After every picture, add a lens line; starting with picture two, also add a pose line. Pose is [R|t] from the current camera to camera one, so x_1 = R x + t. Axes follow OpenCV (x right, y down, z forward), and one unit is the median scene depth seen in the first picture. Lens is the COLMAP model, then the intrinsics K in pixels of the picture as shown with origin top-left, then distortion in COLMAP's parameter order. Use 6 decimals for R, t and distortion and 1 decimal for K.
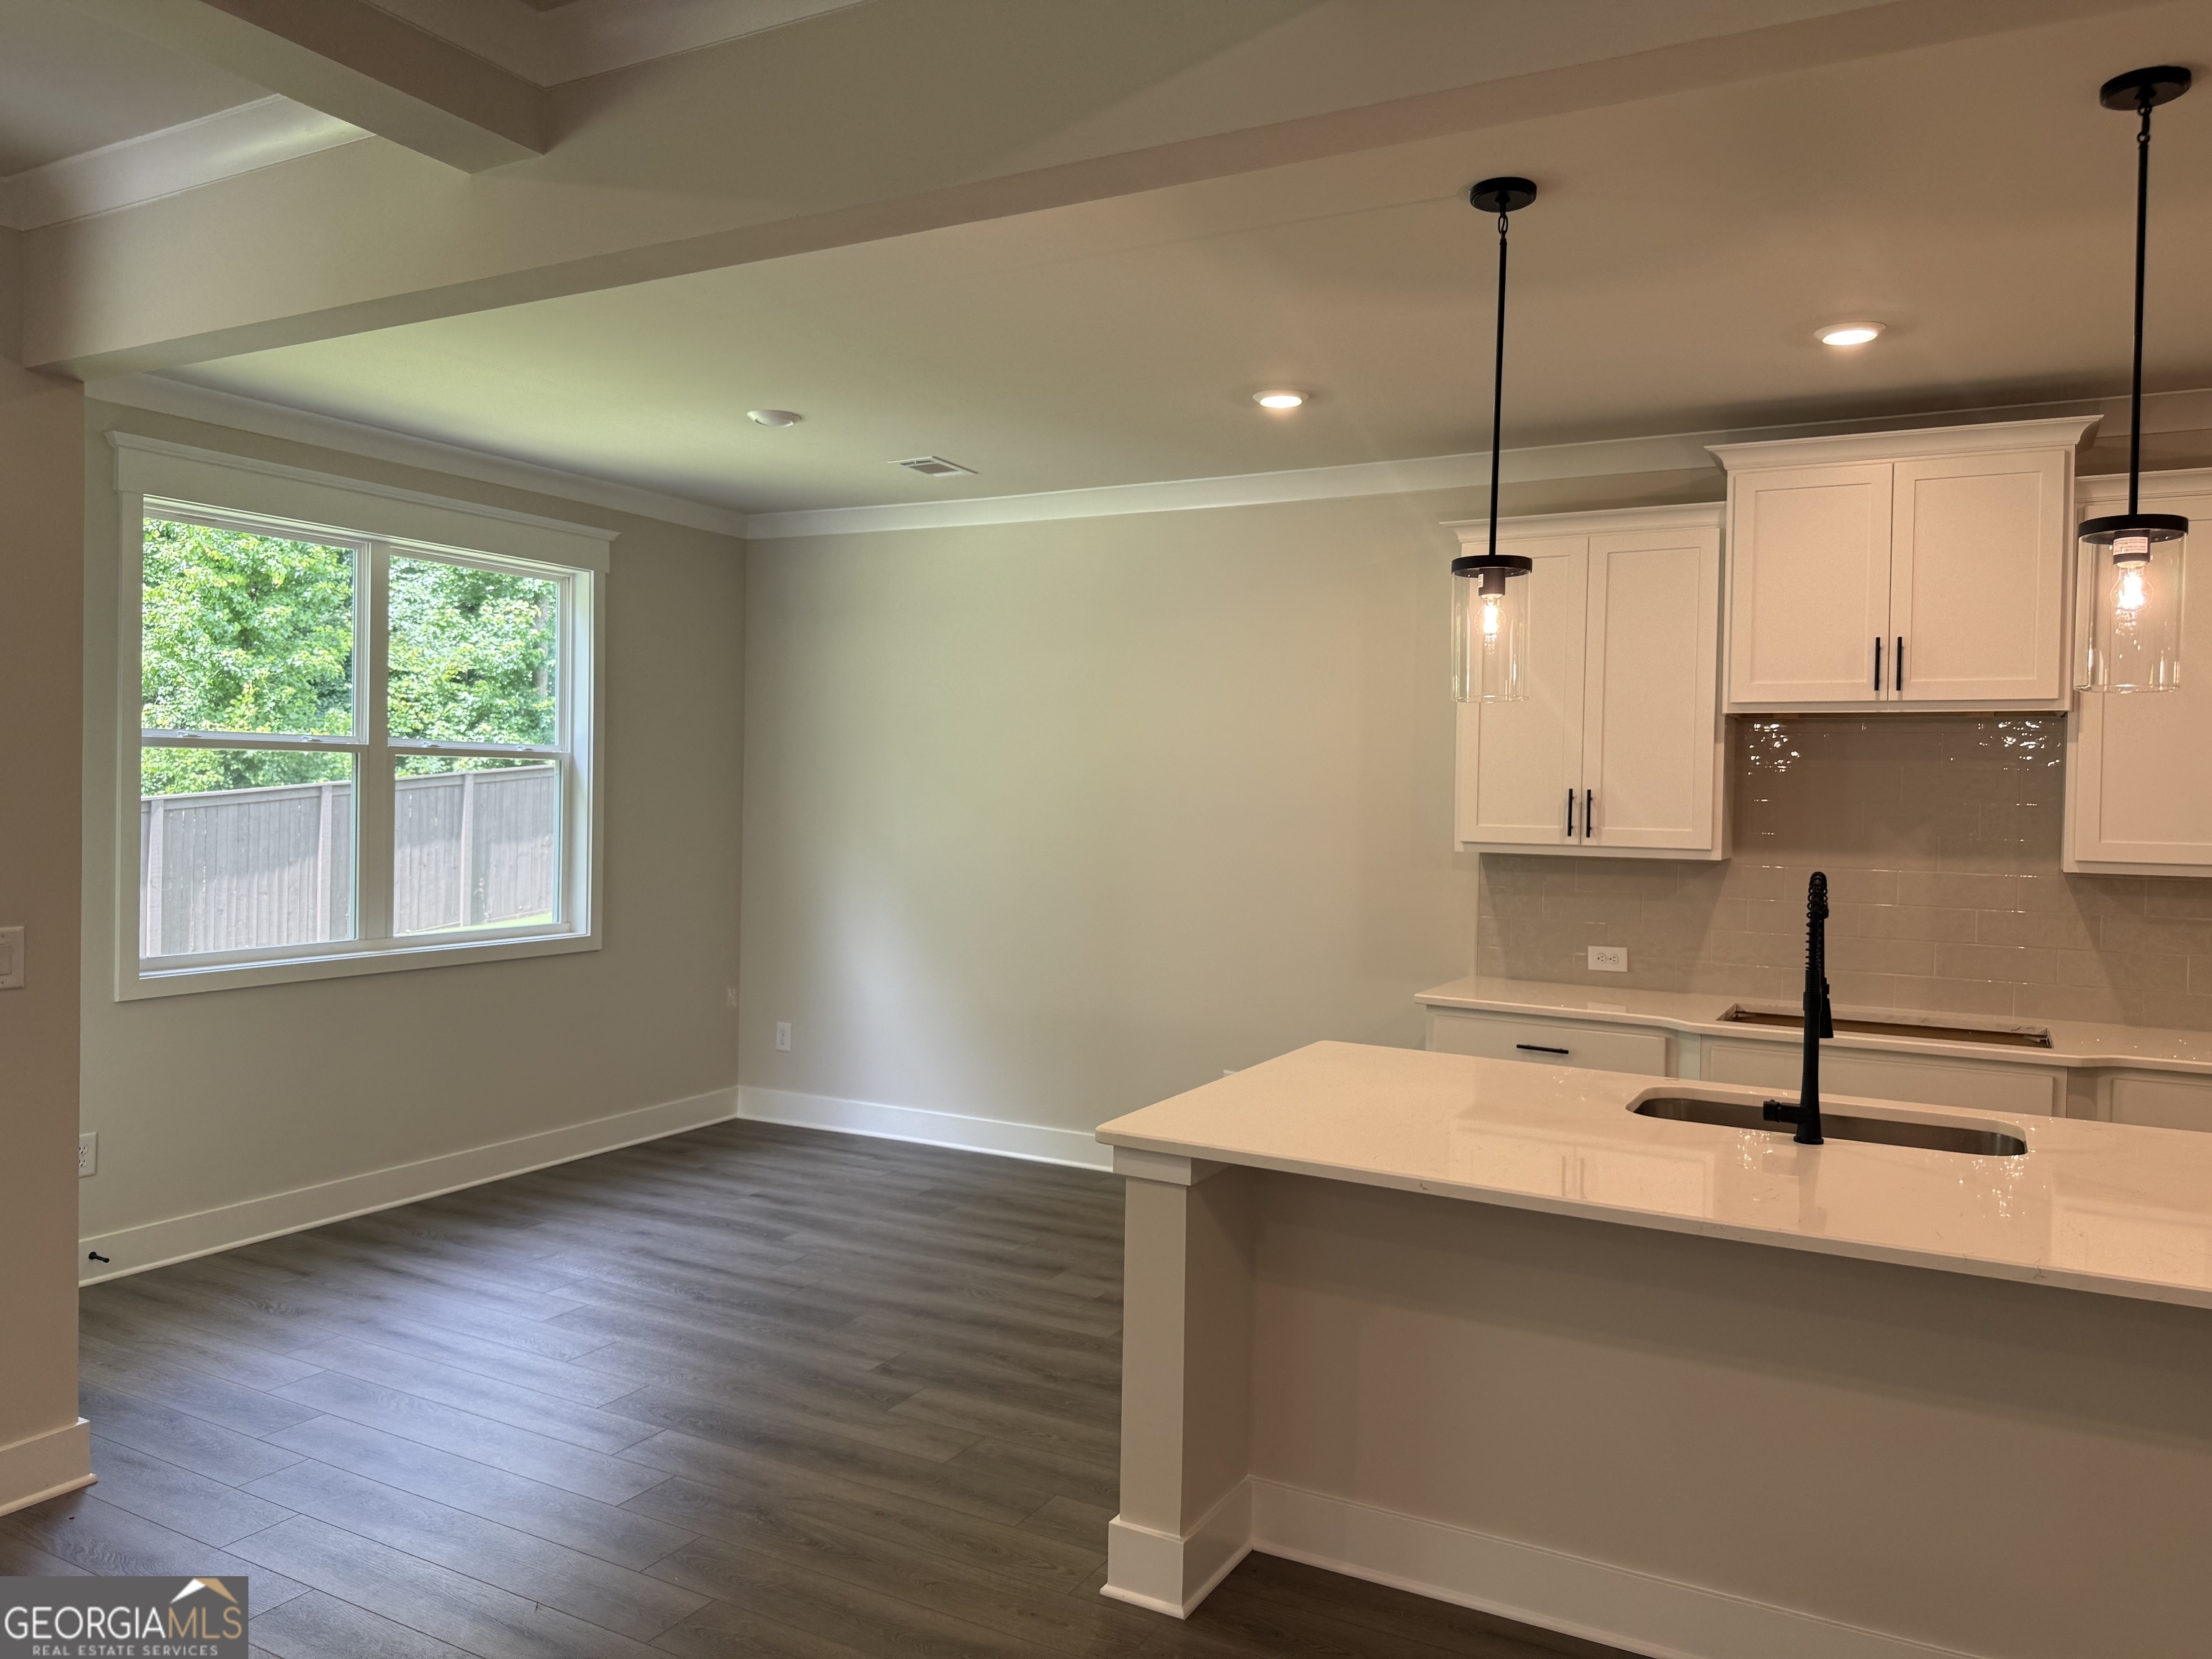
lens RADIAL K [[1563.3, 0, 1124.8], [0, 1563.3, 819.0], [0, 0, 1]] dist [0.073353, -0.095794]
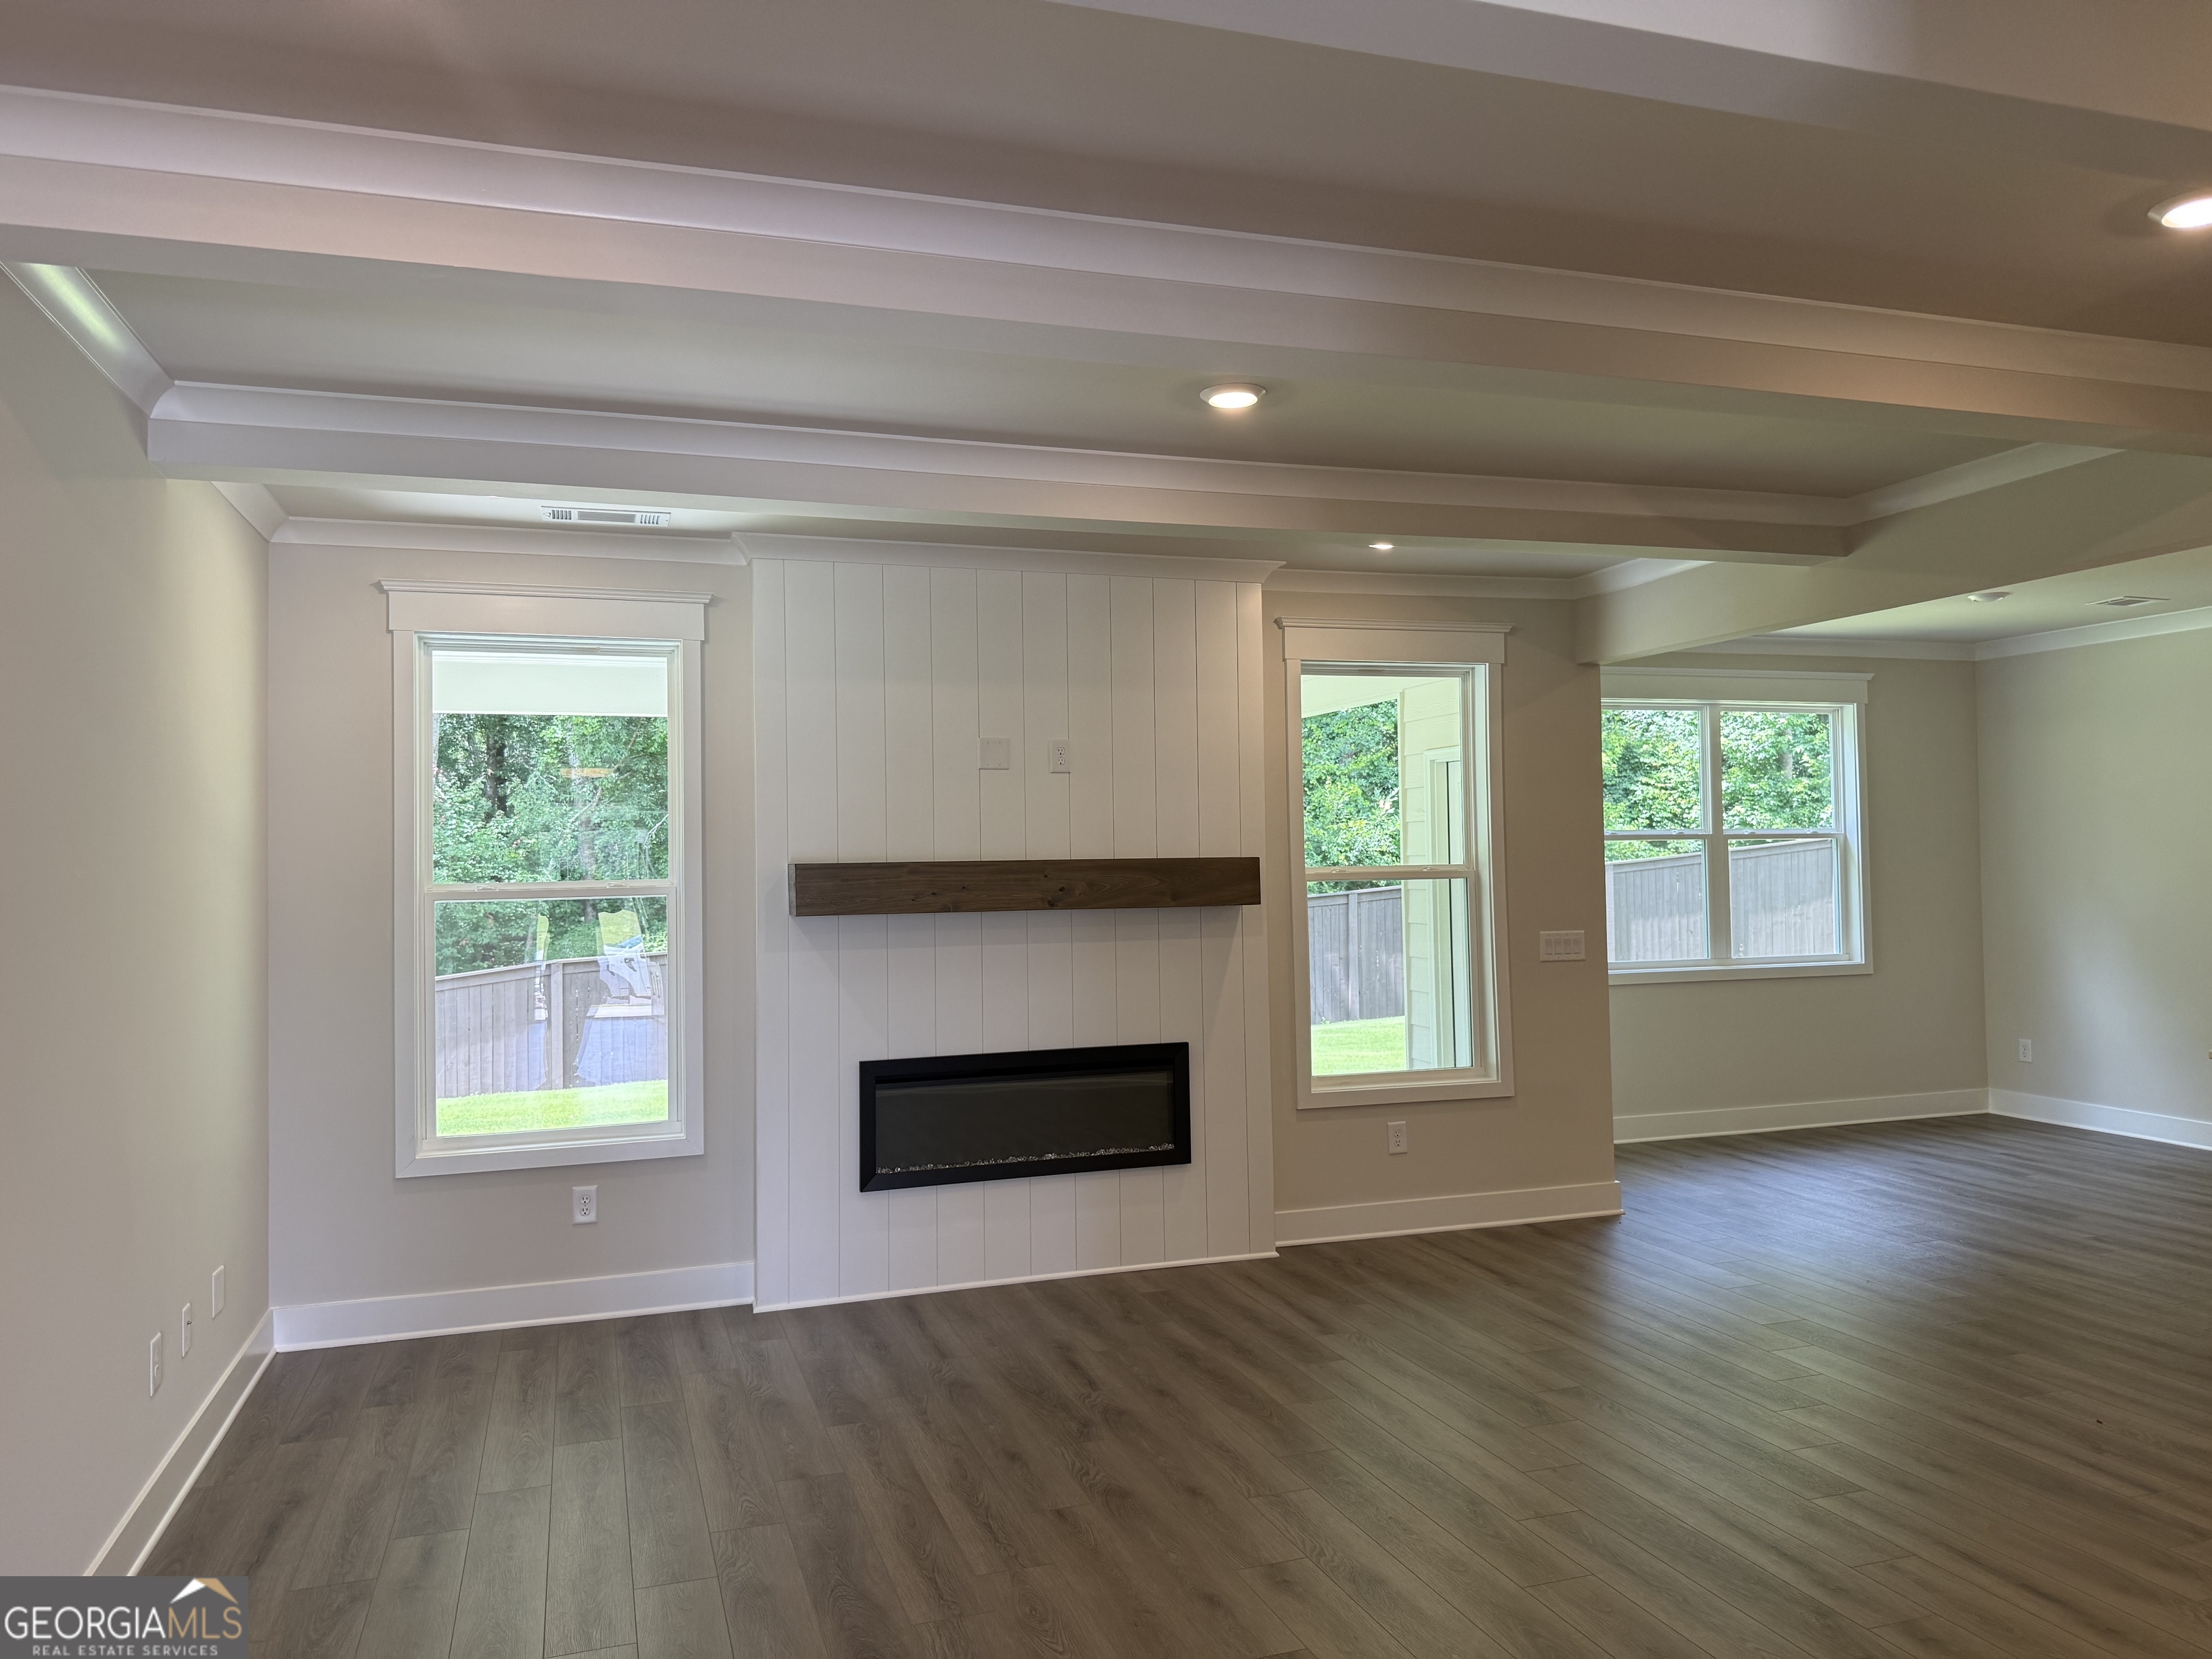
lens RADIAL K [[1563.3, 0, 1106.0], [0, 1563.3, 809.2], [0, 0, 1]] dist [0.073353, -0.095794]
pose [[0.727672, -0.052040, -0.683949, 0.186172], [0.014156, 0.998045, -0.060878, 0.018012], [0.685779, 0.034617, 0.726986, -0.654601]]
